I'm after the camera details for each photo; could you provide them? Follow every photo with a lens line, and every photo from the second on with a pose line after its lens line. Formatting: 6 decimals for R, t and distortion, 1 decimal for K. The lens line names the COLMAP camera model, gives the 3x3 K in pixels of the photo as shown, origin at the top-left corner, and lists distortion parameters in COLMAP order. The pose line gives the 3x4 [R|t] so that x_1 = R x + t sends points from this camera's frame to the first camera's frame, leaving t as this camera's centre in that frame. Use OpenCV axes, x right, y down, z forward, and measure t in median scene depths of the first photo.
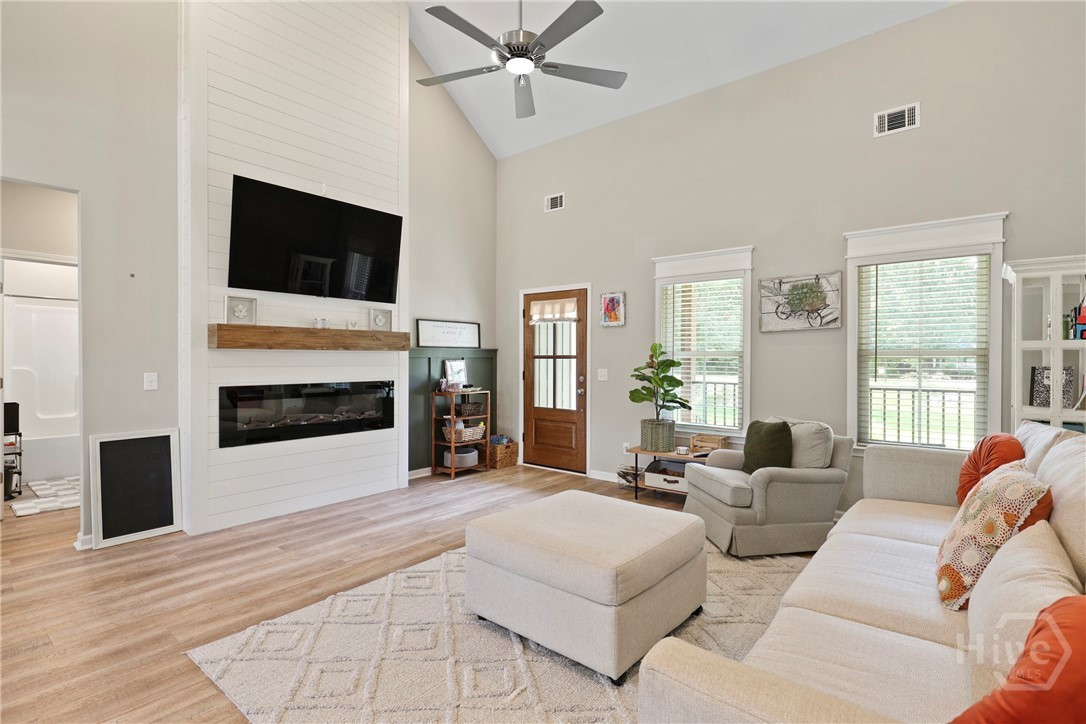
lens RADIAL K [[518.3, 0, 542.8], [0, 518.3, 361.2], [0, 0, 1]] dist [0.002568, 0.000069]
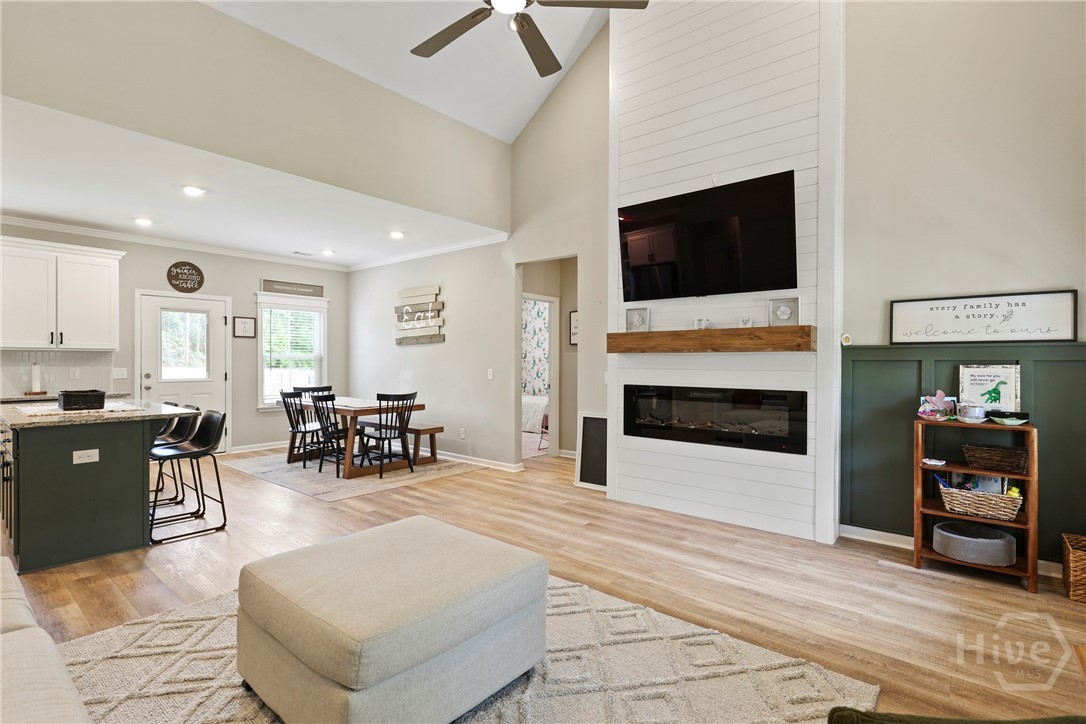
lens RADIAL K [[518.3, 0, 541.7], [0, 518.3, 361.5], [0, 0, 1]] dist [0.002568, 0.000069]
pose [[-0.012559, -0.000310, -0.999921, 0.531306], [-0.008306, 0.999965, -0.000205, -0.002402], [0.999887, 0.008302, -0.012562, 0.733091]]
